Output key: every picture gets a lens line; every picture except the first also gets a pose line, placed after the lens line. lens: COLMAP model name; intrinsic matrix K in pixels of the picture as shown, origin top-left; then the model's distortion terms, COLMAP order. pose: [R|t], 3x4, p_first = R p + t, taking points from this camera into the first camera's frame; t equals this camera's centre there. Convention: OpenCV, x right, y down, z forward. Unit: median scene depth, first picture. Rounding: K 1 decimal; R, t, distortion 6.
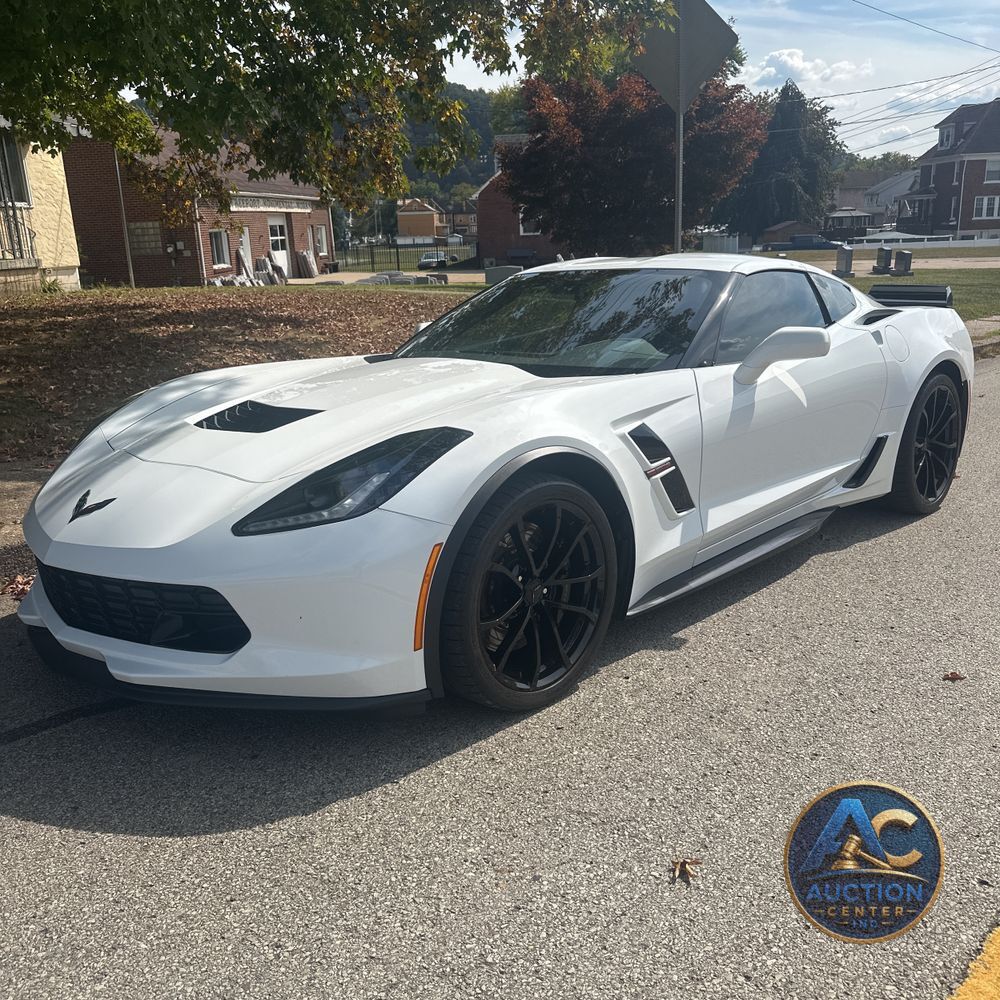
lens RADIAL K [[928.1, 0, 509.2], [0, 928.1, 501.8], [0, 0, 1]] dist [0.123322, -0.223888]
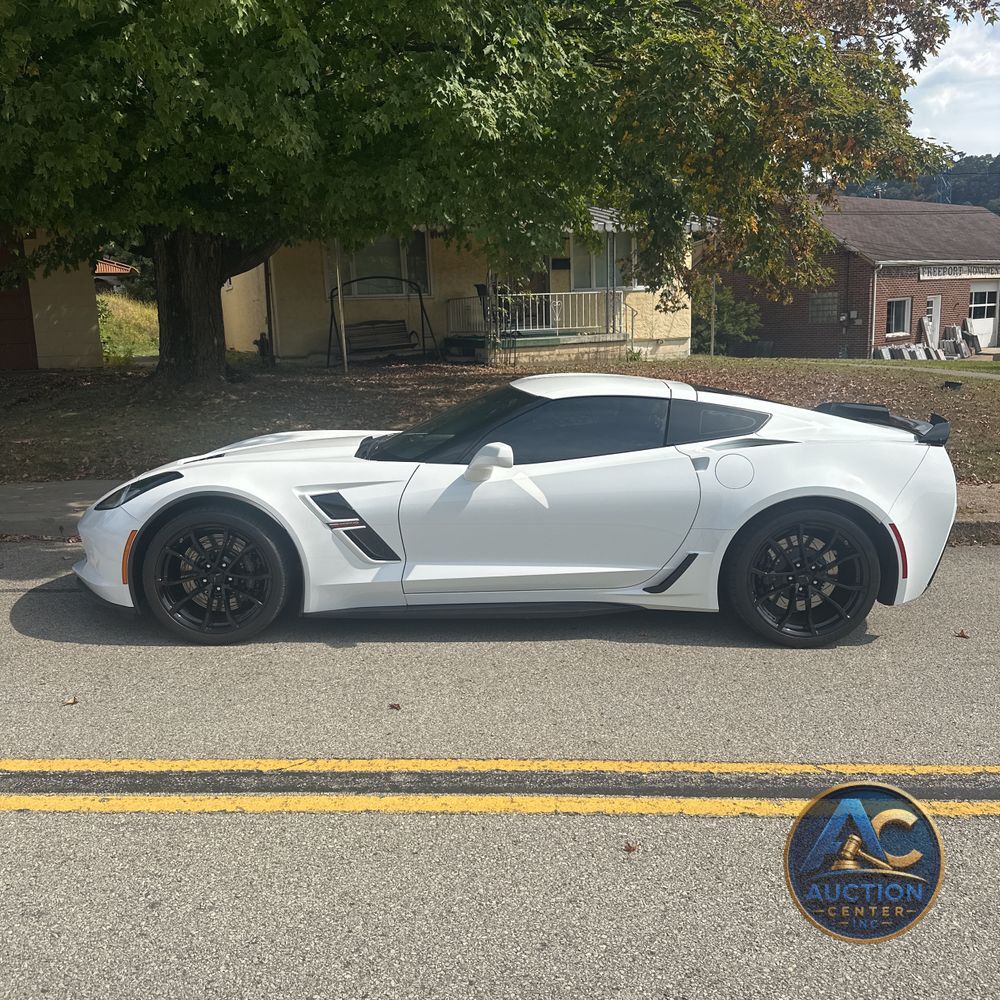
lens RADIAL K [[931.4, 0, 500.0], [0, 931.4, 500.0], [0, 0, 1]] dist [0.154009, -0.307139]
pose [[0.709249, 0.149943, -0.688828, 0.272973], [-0.192708, 0.981139, 0.015152, -0.028932], [0.678108, 0.121996, 0.724767, 0.015929]]
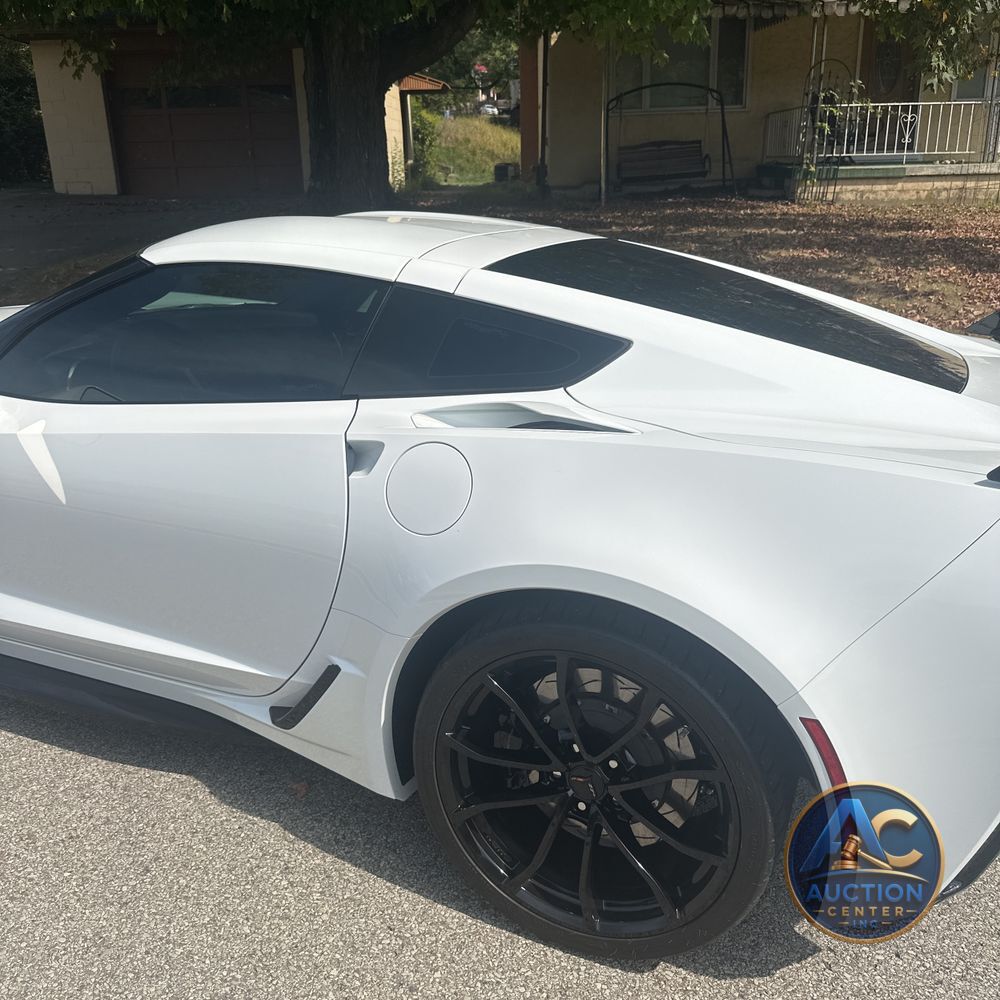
lens RADIAL K [[937.3, 0, 500.0], [0, 937.3, 500.0], [0, 0, 1]] dist [0.084134, -0.142483]
pose [[0.347670, 0.347373, -0.870895, 0.222048], [-0.257036, 0.928566, 0.267765, -0.079968], [0.901697, 0.130757, 0.412122, 0.244241]]
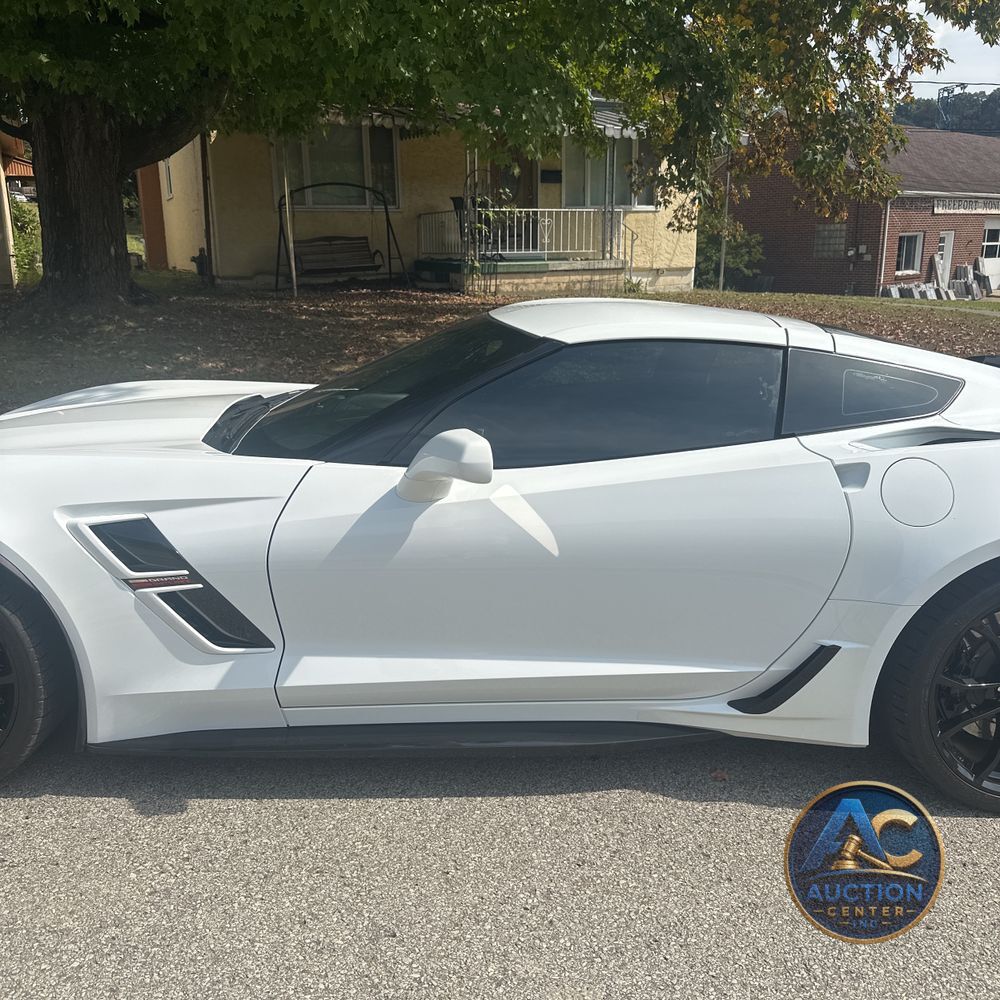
lens RADIAL K [[937.0, 0, 498.1], [0, 937.0, 514.1], [0, 0, 1]] dist [0.117407, -0.211705]
pose [[0.721126, 0.219836, -0.657000, 0.171902], [-0.213358, 0.972700, 0.091289, -0.043829], [0.659133, 0.074345, 0.748343, 0.119781]]
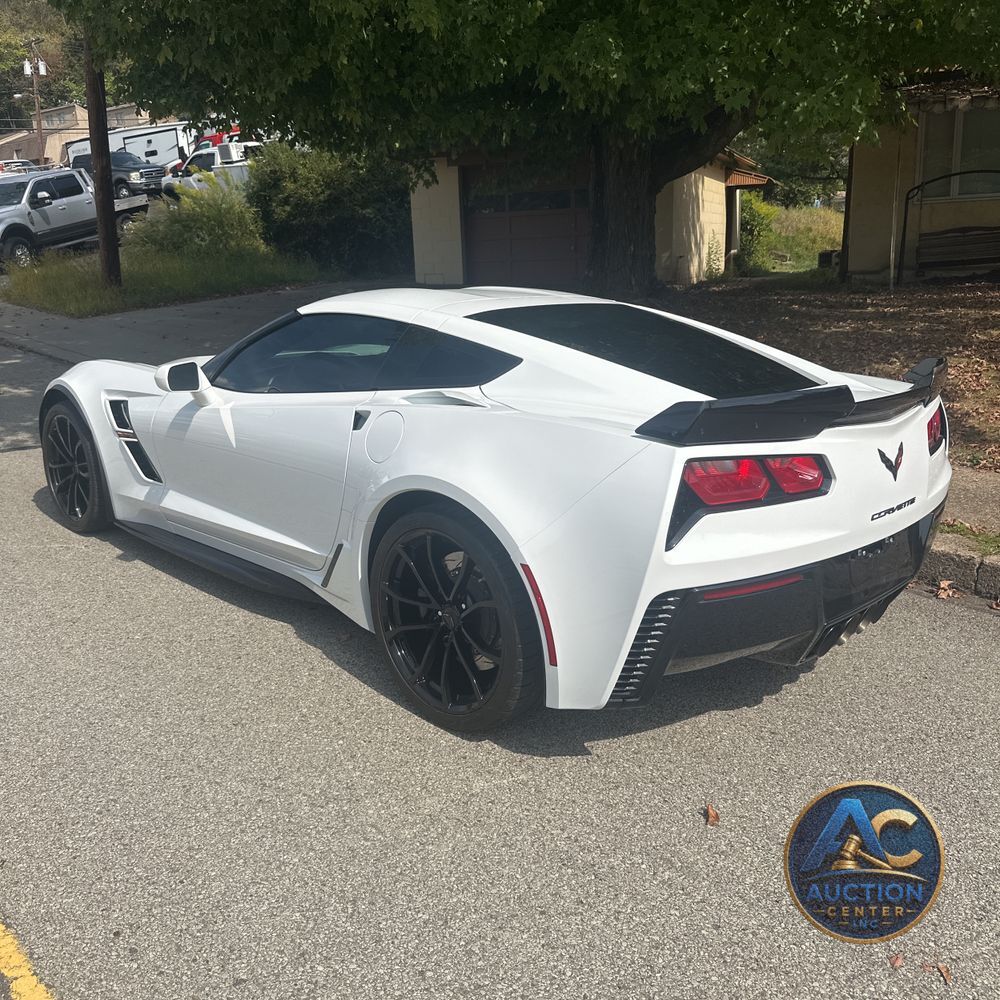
lens RADIAL K [[937.3, 0, 500.0], [0, 937.3, 500.0], [0, 0, 1]] dist [0.084134, -0.142483]
pose [[-0.014980, 0.283375, -0.958892, 0.313041], [-0.248054, 0.927967, 0.278111, -0.097198], [0.968630, 0.242023, 0.056391, 0.299475]]
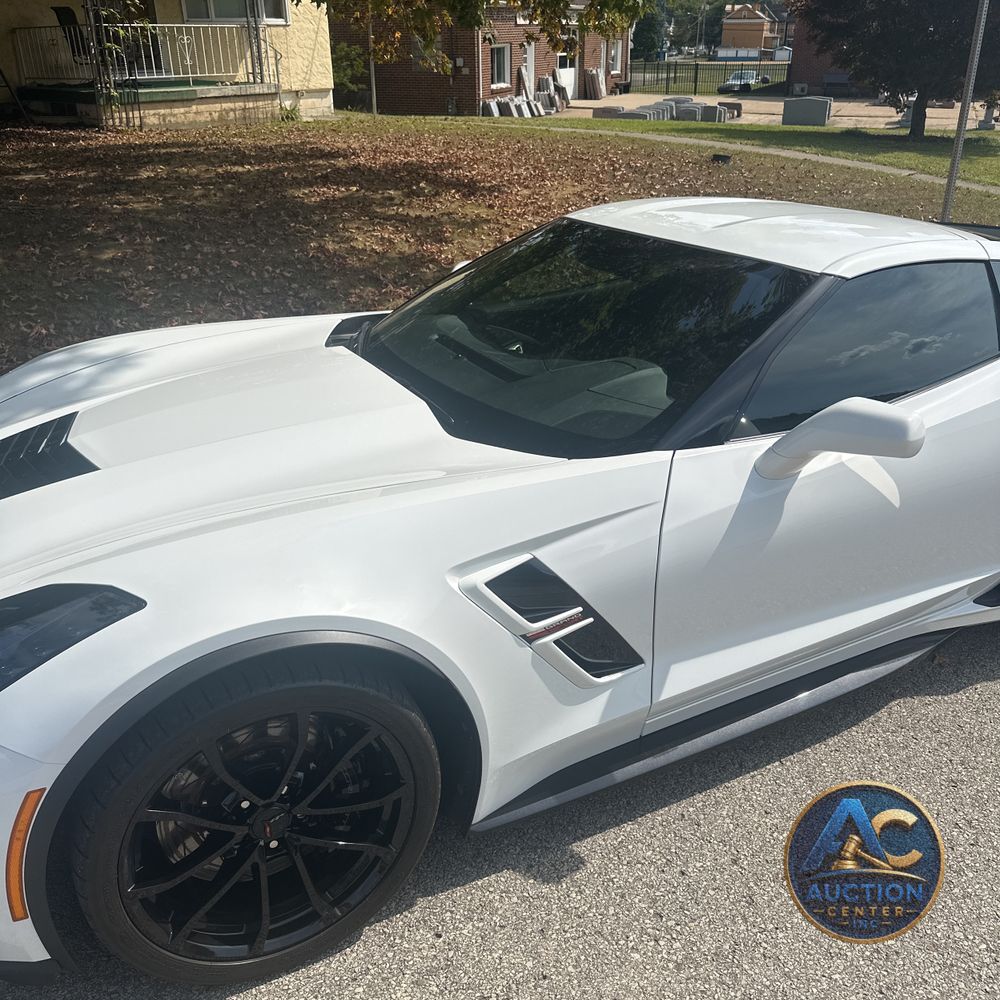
lens RADIAL K [[946.5, 0, 510.0], [0, 946.5, 494.3], [0, 0, 1]] dist [0.046610, -0.072826]
pose [[0.951061, 0.159318, -0.264766, 0.058038], [-0.113884, 0.977243, 0.178958, -0.047538], [0.287252, -0.140047, 0.947562, 0.077403]]
